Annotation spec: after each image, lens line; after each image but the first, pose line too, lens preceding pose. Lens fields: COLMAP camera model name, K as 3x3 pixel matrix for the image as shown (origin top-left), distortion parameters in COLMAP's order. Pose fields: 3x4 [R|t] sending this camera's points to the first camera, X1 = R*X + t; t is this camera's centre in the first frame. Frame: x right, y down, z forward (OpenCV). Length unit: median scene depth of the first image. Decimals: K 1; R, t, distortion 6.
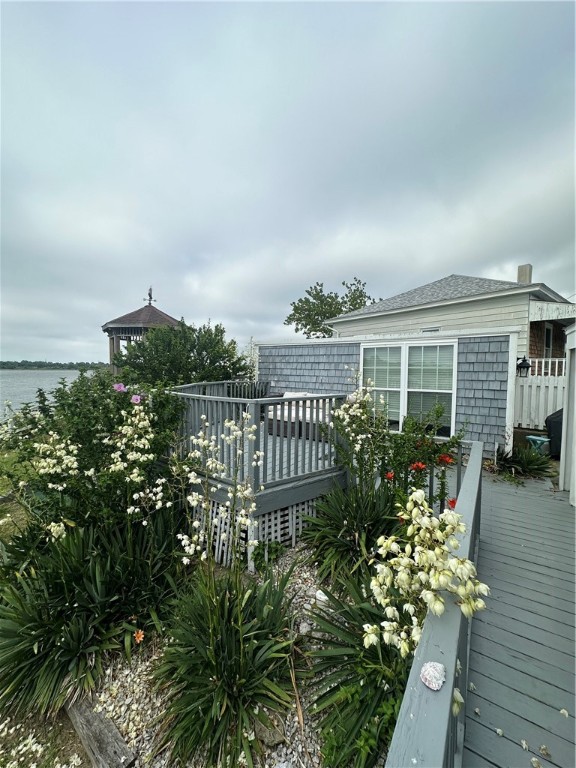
lens RADIAL K [[308.0, 0, 288.8], [0, 308.0, 383.4], [0, 0, 1]] dist [-0.000198, 0.000520]
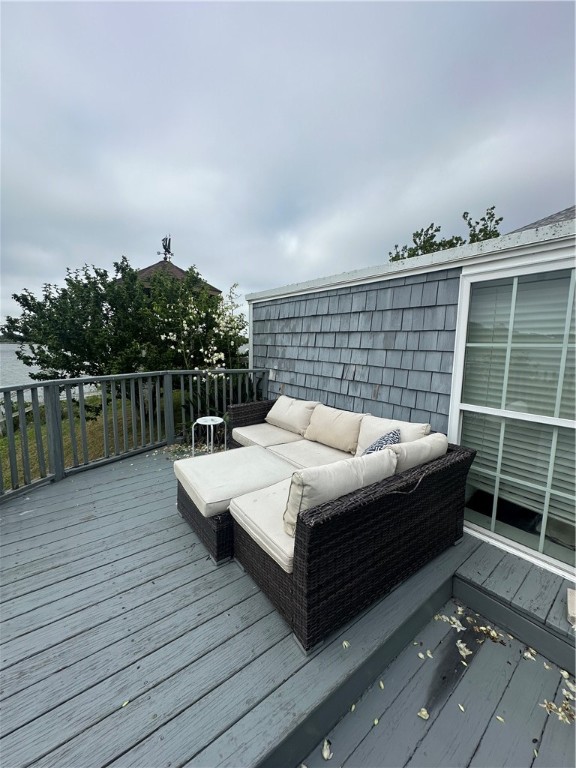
lens RADIAL K [[308.0, 0, 287.4], [0, 308.0, 382.9], [0, 0, 1]] dist [-0.000198, 0.000520]
pose [[0.942231, 0.035044, -0.333125, 0.150387], [-0.004656, 0.995786, 0.091585, -0.034423], [0.334931, -0.084743, 0.938424, 0.545808]]
